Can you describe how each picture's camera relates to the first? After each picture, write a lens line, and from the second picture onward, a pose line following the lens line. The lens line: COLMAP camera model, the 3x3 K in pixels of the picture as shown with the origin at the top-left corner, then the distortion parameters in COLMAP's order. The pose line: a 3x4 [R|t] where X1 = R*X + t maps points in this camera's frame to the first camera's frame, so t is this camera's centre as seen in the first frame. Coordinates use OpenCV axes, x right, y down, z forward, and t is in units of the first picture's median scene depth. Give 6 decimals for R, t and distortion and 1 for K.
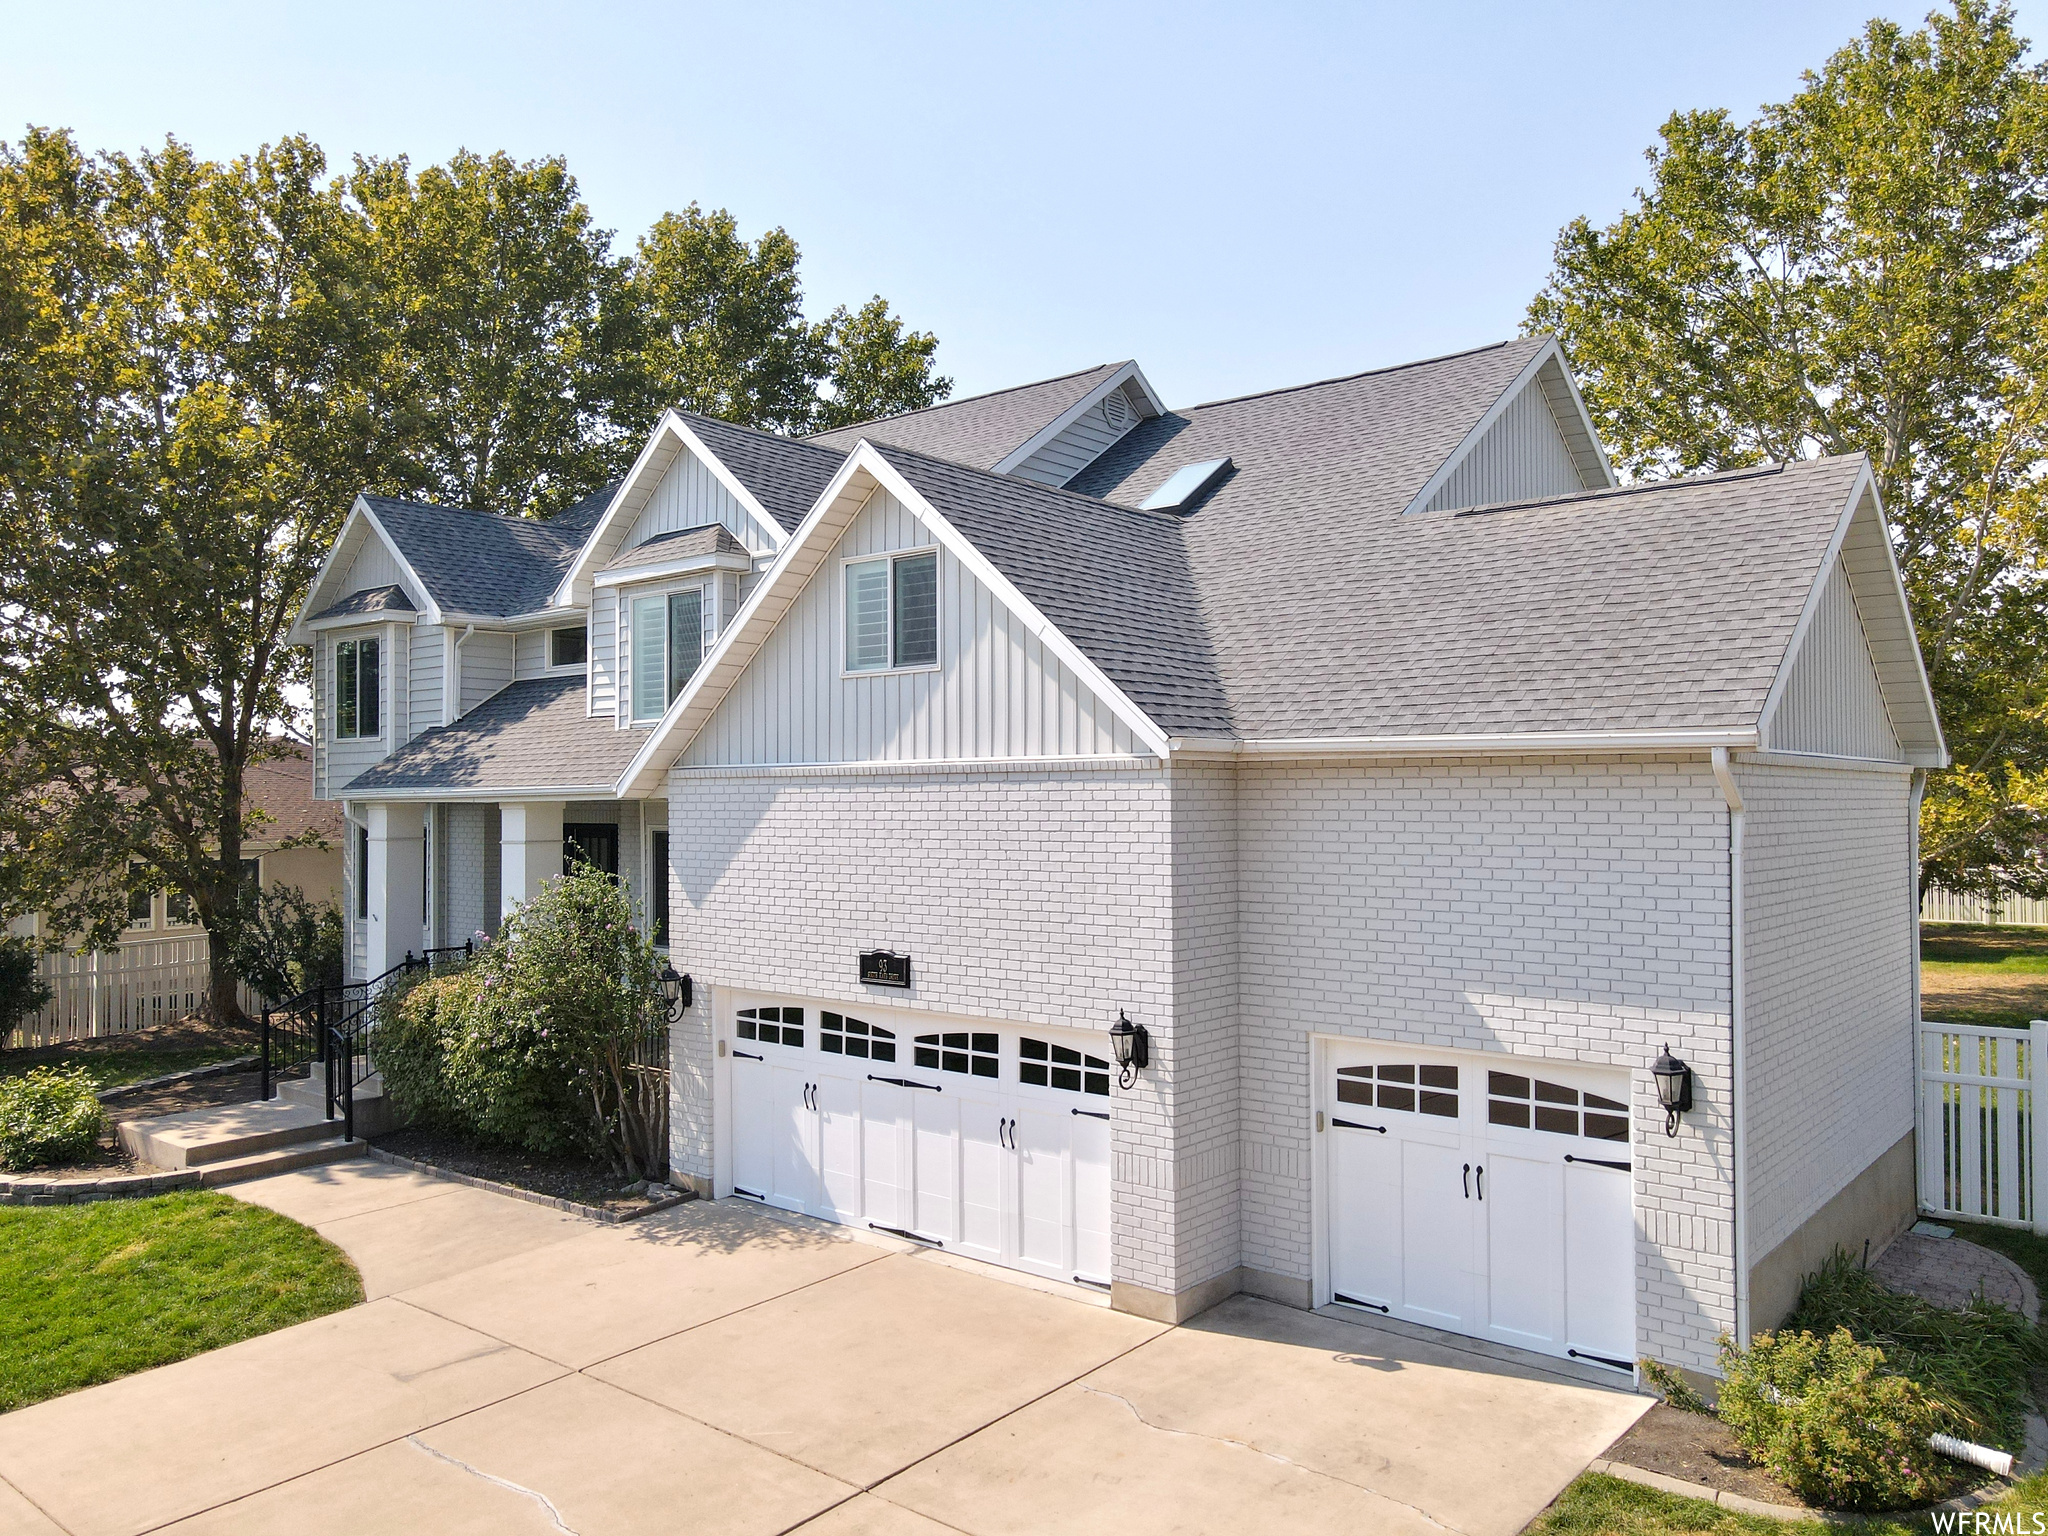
lens RADIAL K [[1517.1, 0, 1018.9], [0, 1517.1, 772.7], [0, 0, 1]] dist [-0.008762, 0.052515]
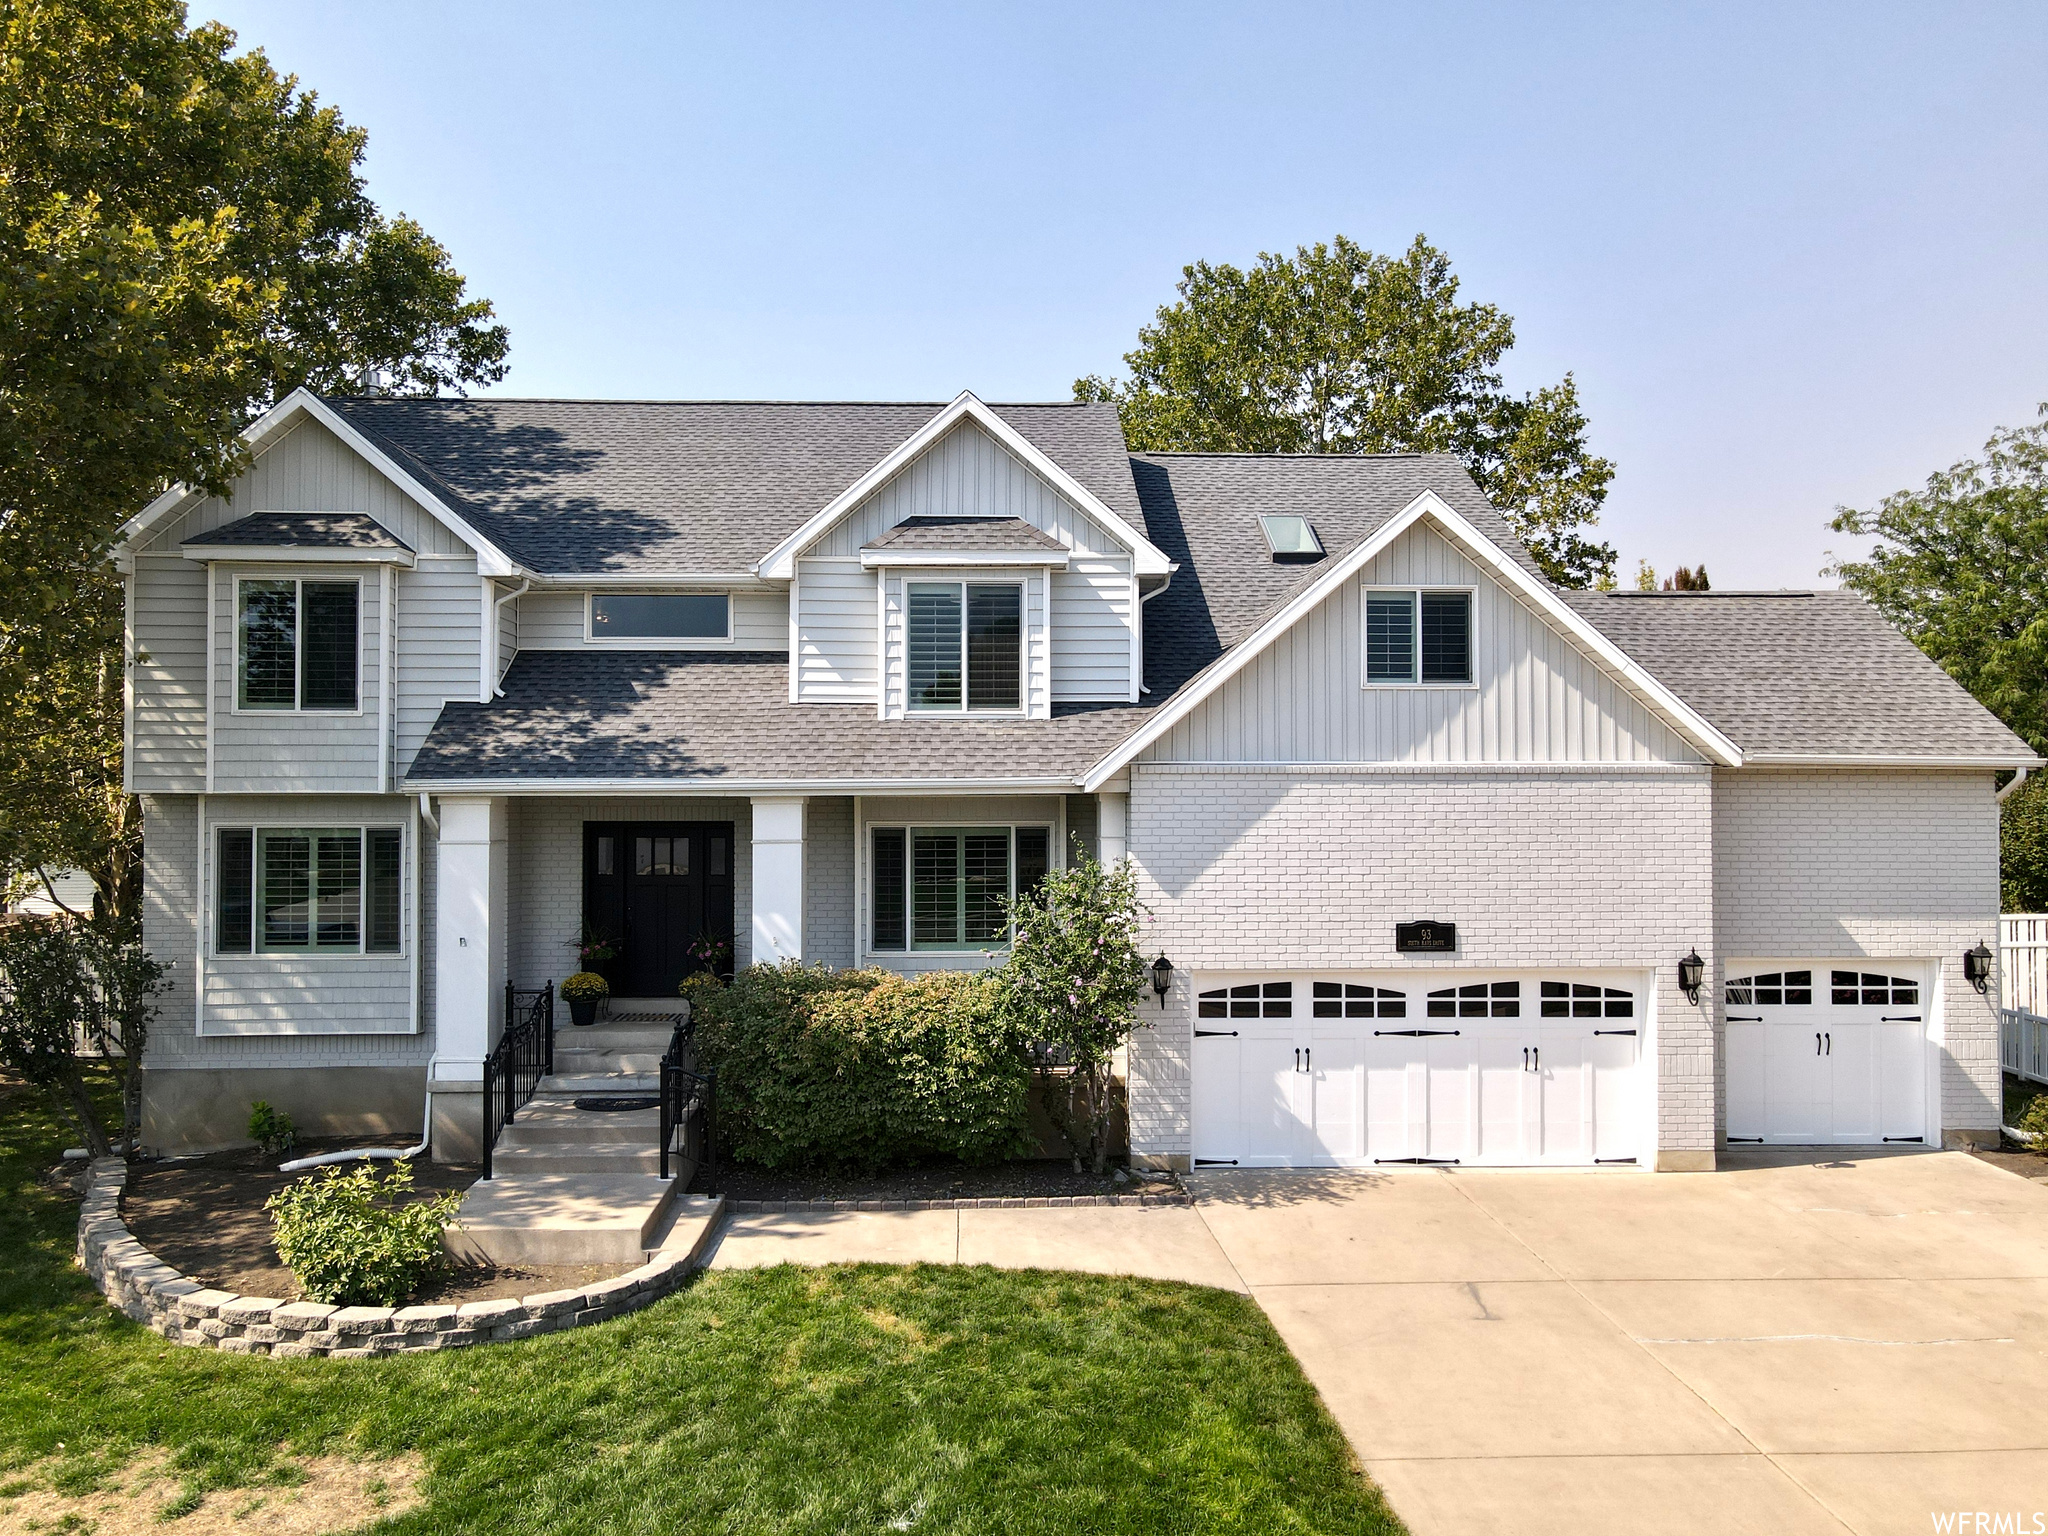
lens RADIAL K [[1517.1, 0, 1018.9], [0, 1517.1, 772.7], [0, 0, 1]] dist [-0.008762, 0.052515]
pose [[0.739153, 0.017521, 0.673309, -1.113667], [-0.014008, 0.999845, -0.010640, 0.017674], [-0.673392, -0.001568, 0.739284, 0.334415]]
